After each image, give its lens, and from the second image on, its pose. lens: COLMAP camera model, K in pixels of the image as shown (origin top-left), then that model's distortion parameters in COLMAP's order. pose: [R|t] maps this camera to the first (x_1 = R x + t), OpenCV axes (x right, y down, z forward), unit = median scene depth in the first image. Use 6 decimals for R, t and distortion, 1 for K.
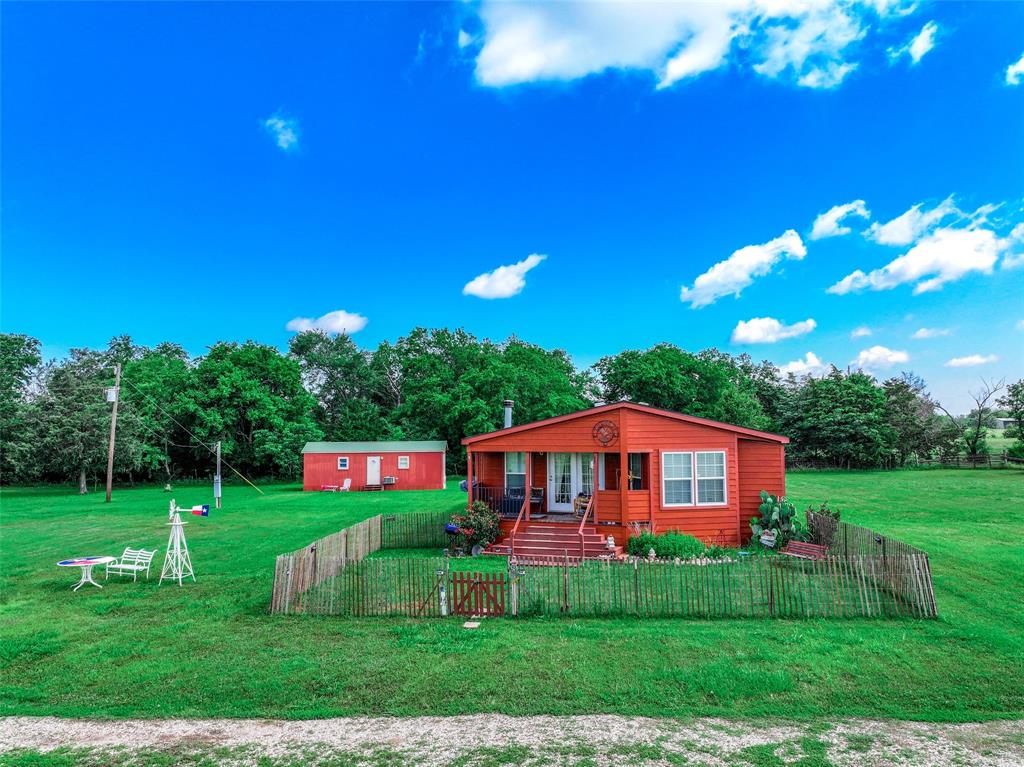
lens RADIAL K [[717.5, 0, 514.4], [0, 717.5, 385.2], [0, 0, 1]] dist [-0.001283, 0.011843]
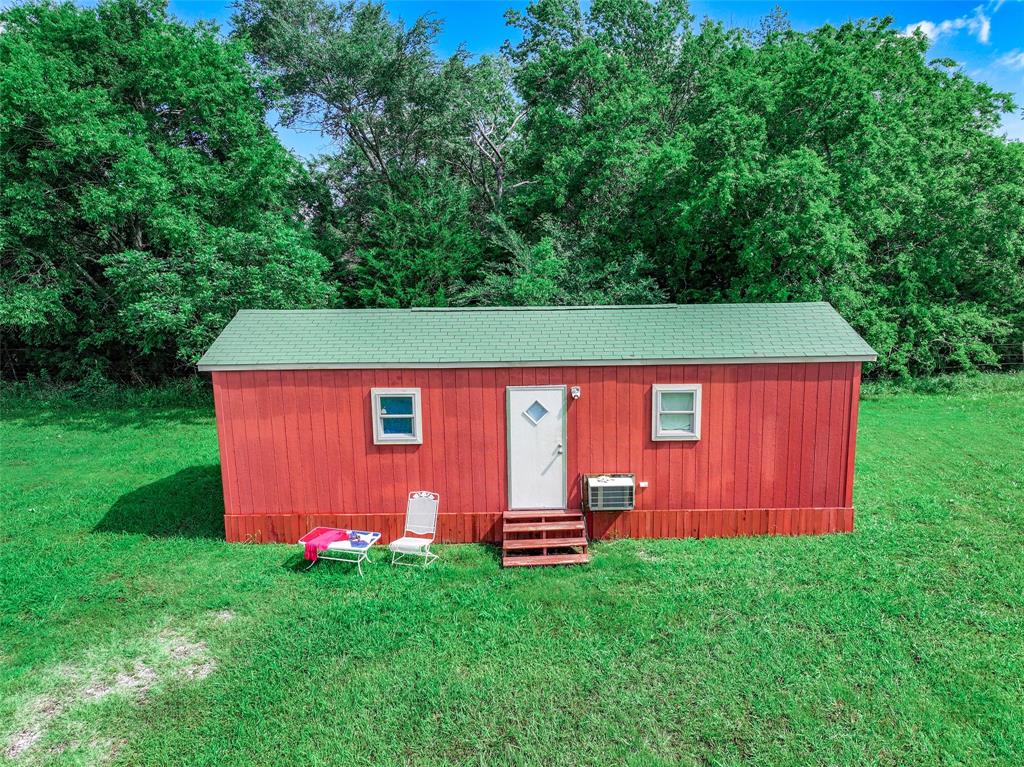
lens RADIAL K [[717.5, 0, 512.4], [0, 717.5, 378.5], [0, 0, 1]] dist [-0.001283, 0.011843]
pose [[0.998878, 0.004358, -0.047164, -0.193542], [0.007560, 0.968324, 0.249584, 0.044232], [0.046758, -0.249661, 0.967204, 0.794894]]
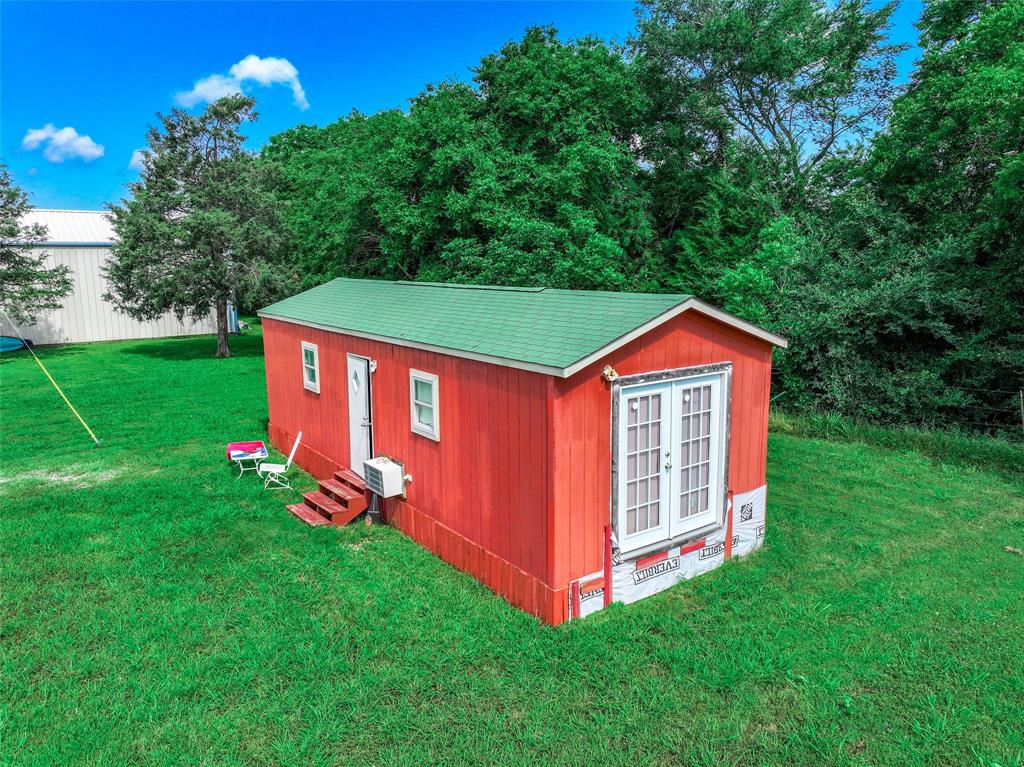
lens RADIAL K [[717.5, 0, 510.1], [0, 717.5, 383.9], [0, 0, 1]] dist [-0.001283, 0.011843]
pose [[0.542404, 0.152831, -0.826099, 0.011931], [0.057800, 0.974195, 0.218180, 0.062693], [0.838127, -0.166090, 0.519574, 0.923261]]
